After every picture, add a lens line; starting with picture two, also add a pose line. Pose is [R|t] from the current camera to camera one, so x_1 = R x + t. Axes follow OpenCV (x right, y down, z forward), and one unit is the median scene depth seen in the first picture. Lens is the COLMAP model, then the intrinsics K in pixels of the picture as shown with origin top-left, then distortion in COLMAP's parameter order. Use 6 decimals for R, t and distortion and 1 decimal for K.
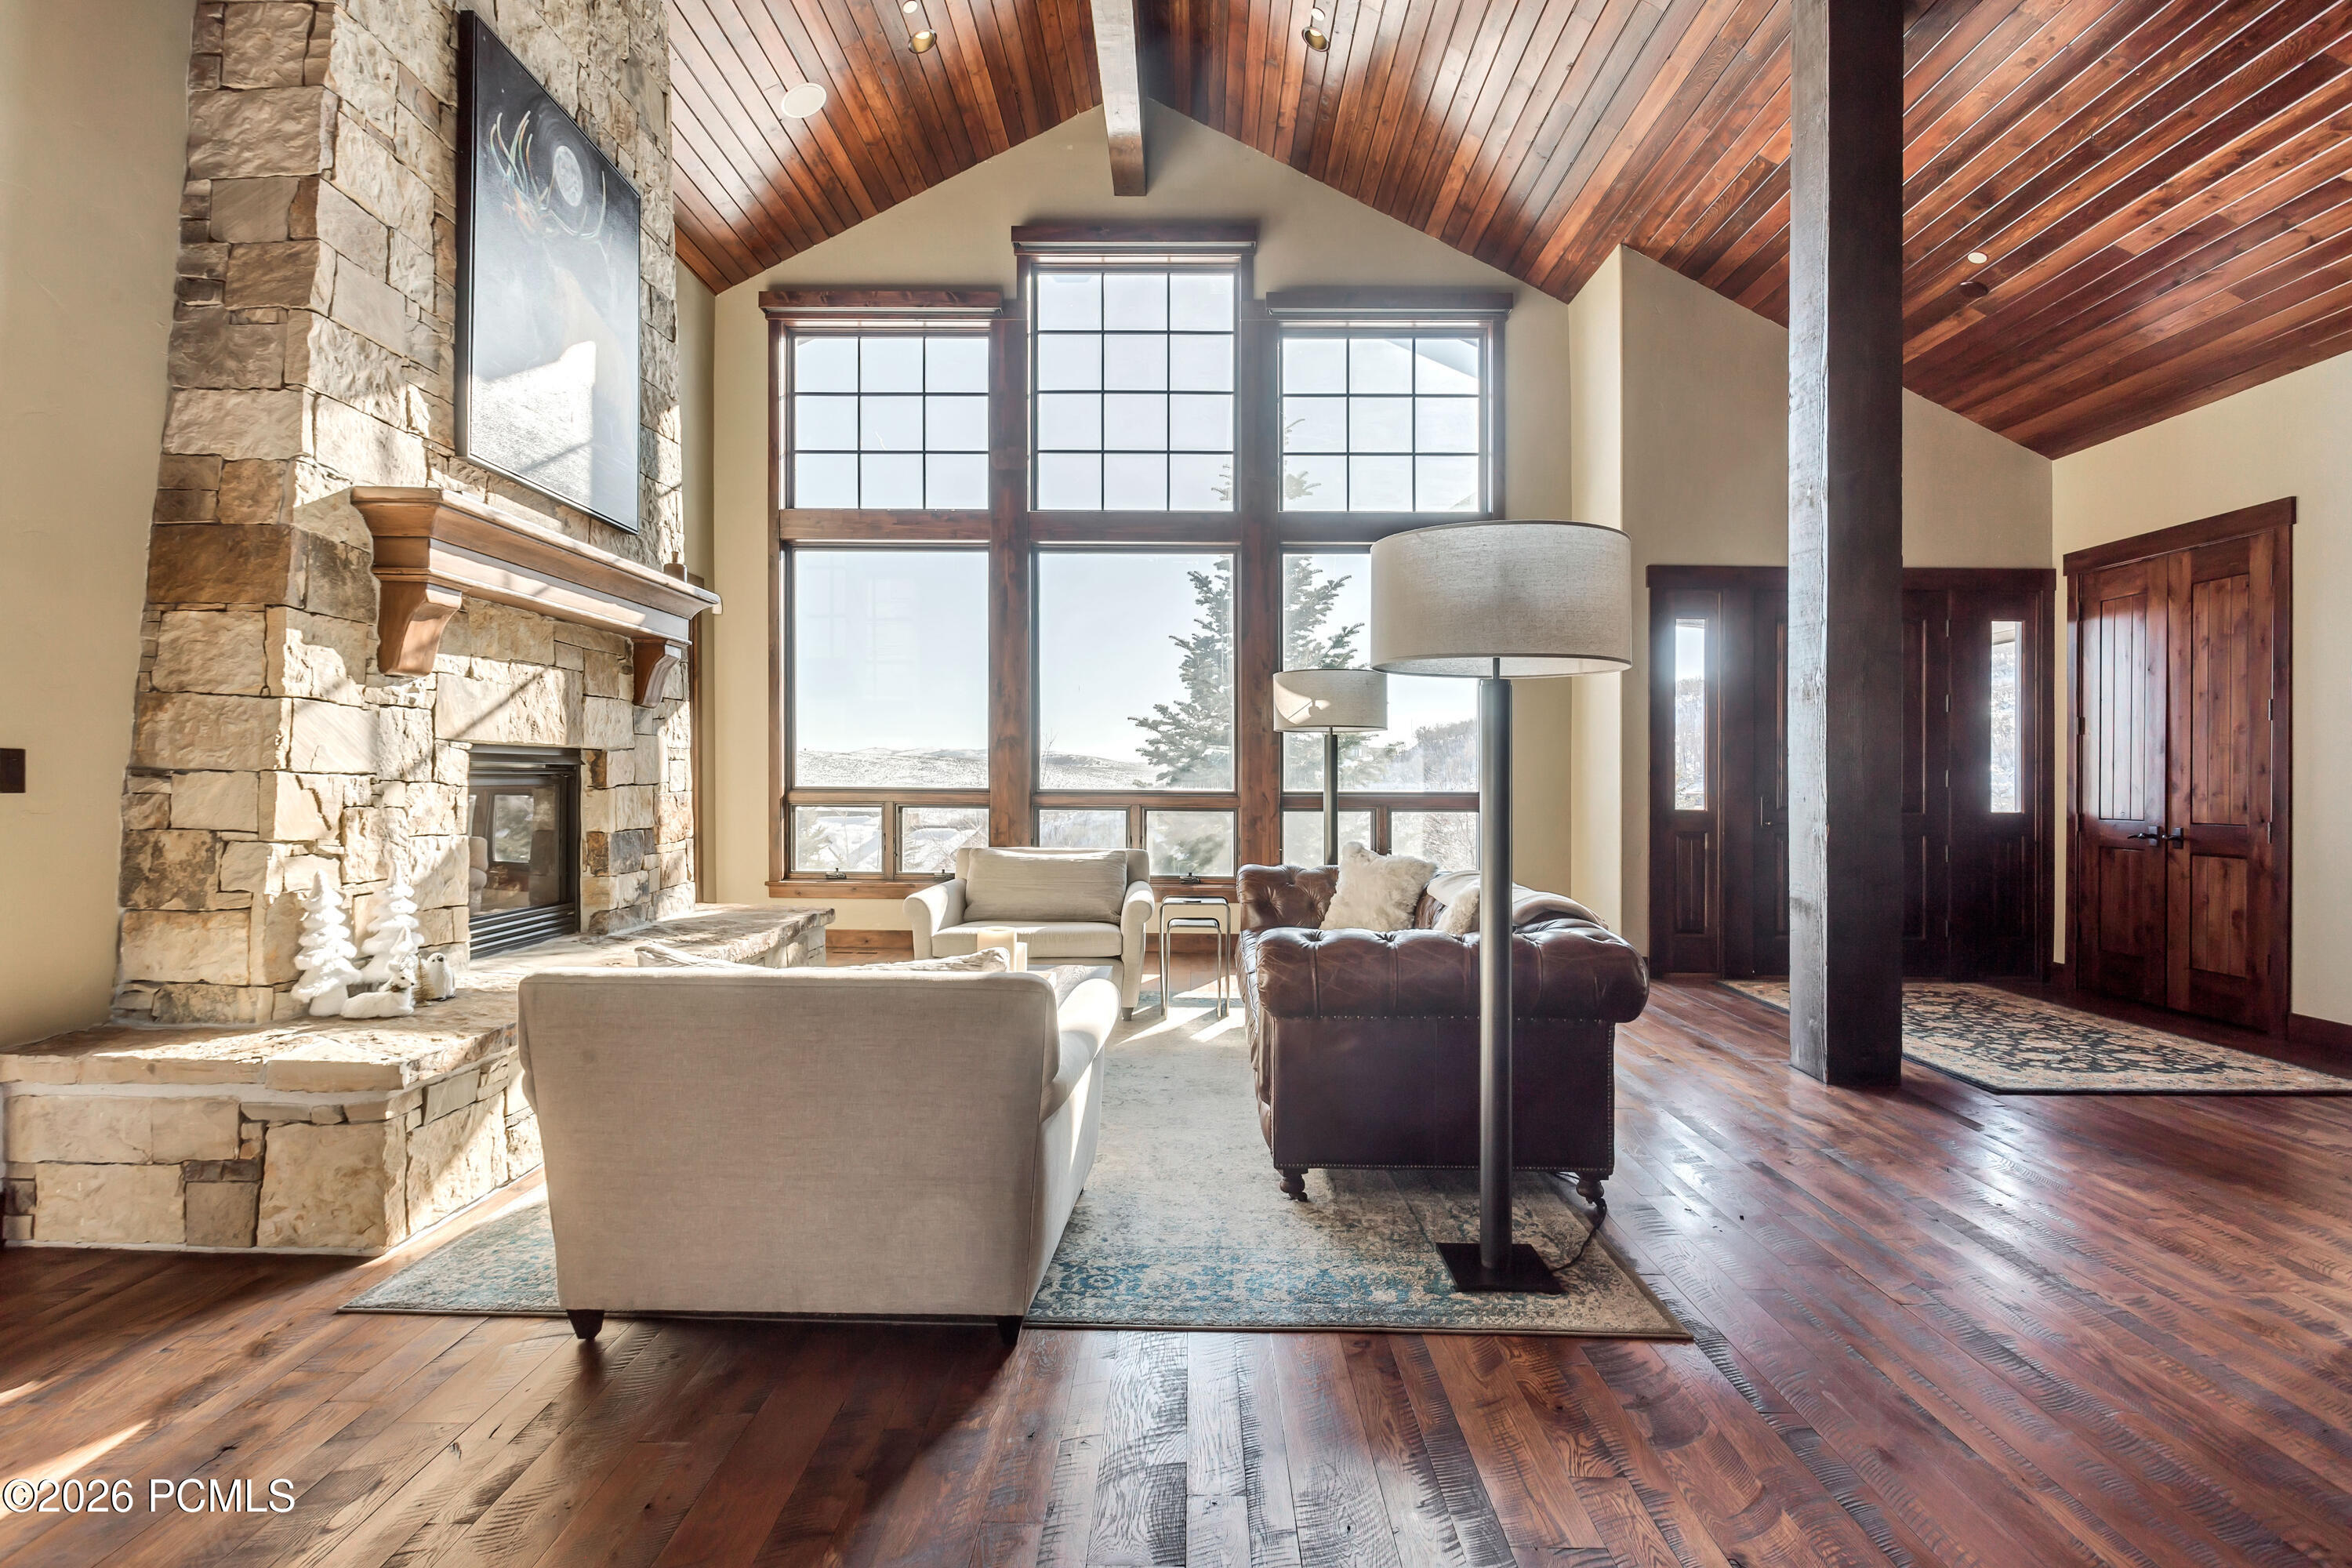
lens RADIAL K [[1137.4, 0, 1178.4], [0, 1137.4, 782.5], [0, 0, 1]] dist [0.003044, 0.000552]
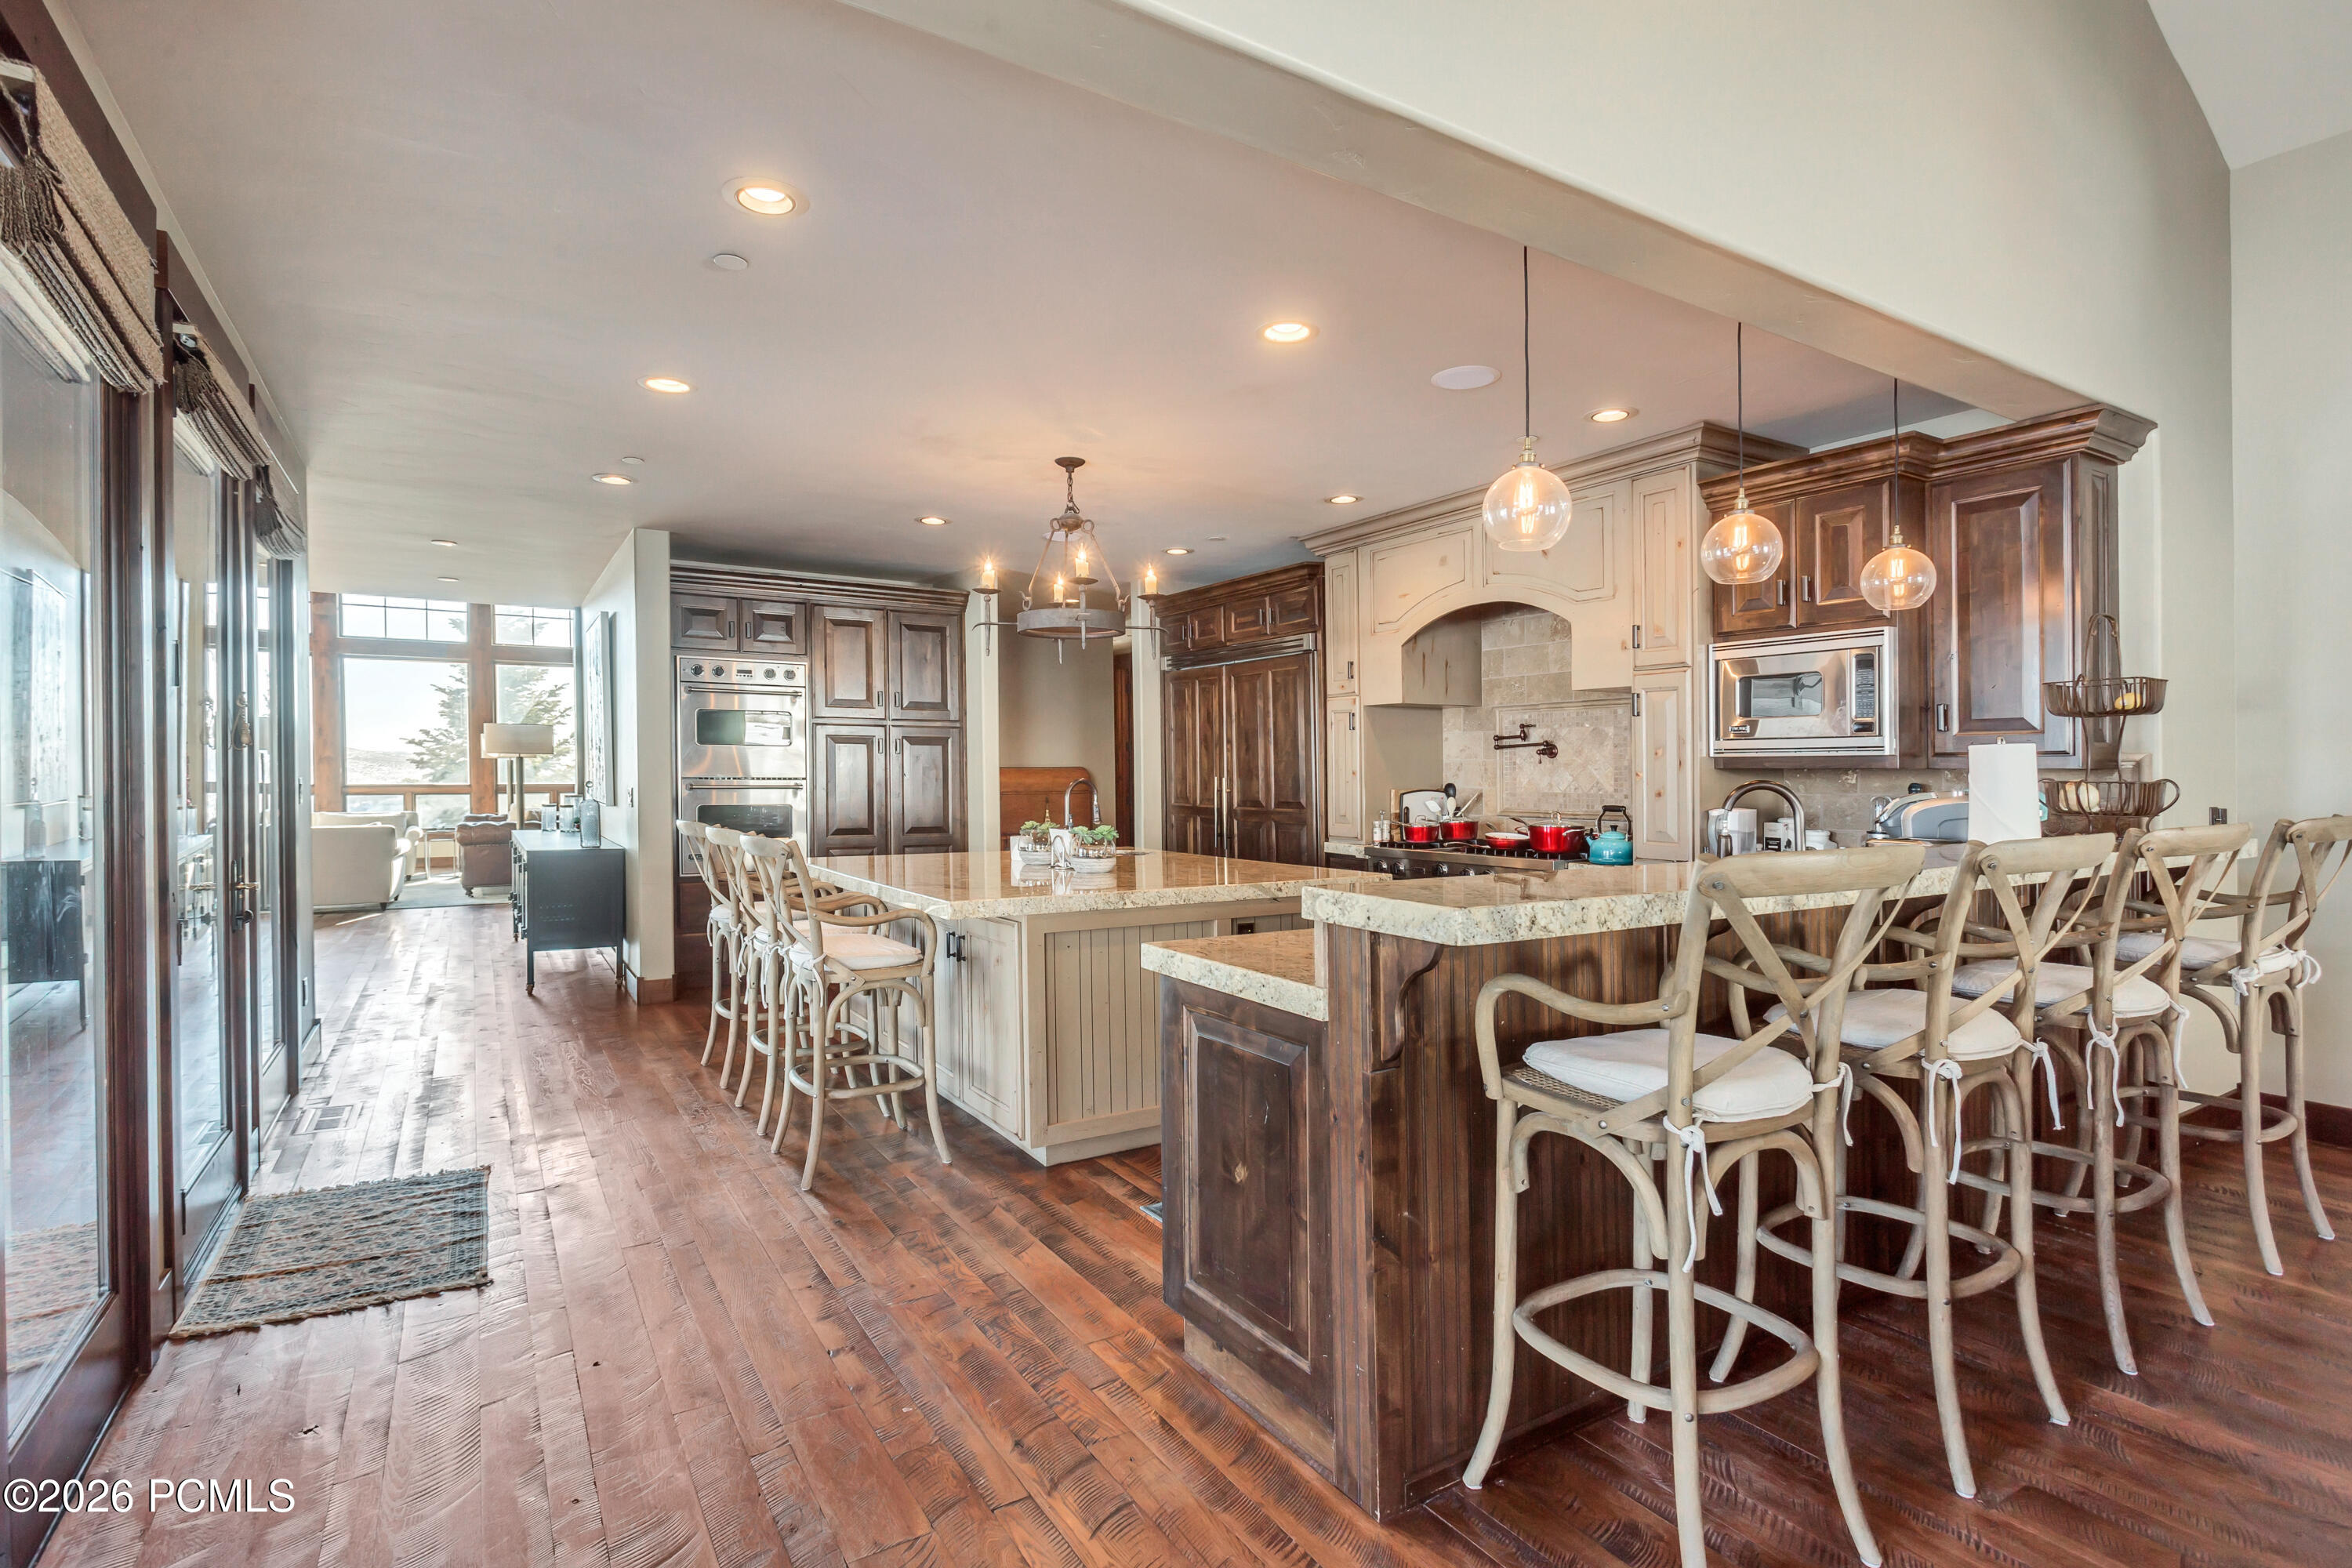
lens RADIAL K [[1137.4, 0, 1181.9], [0, 1137.4, 773.3], [0, 0, 1]] dist [0.003044, 0.000552]
pose [[0.842772, -0.015307, 0.538053, 0.023953], [0.013851, 0.999881, 0.006751, -0.005830], [-0.538092, 0.001763, 0.842884, -1.159437]]
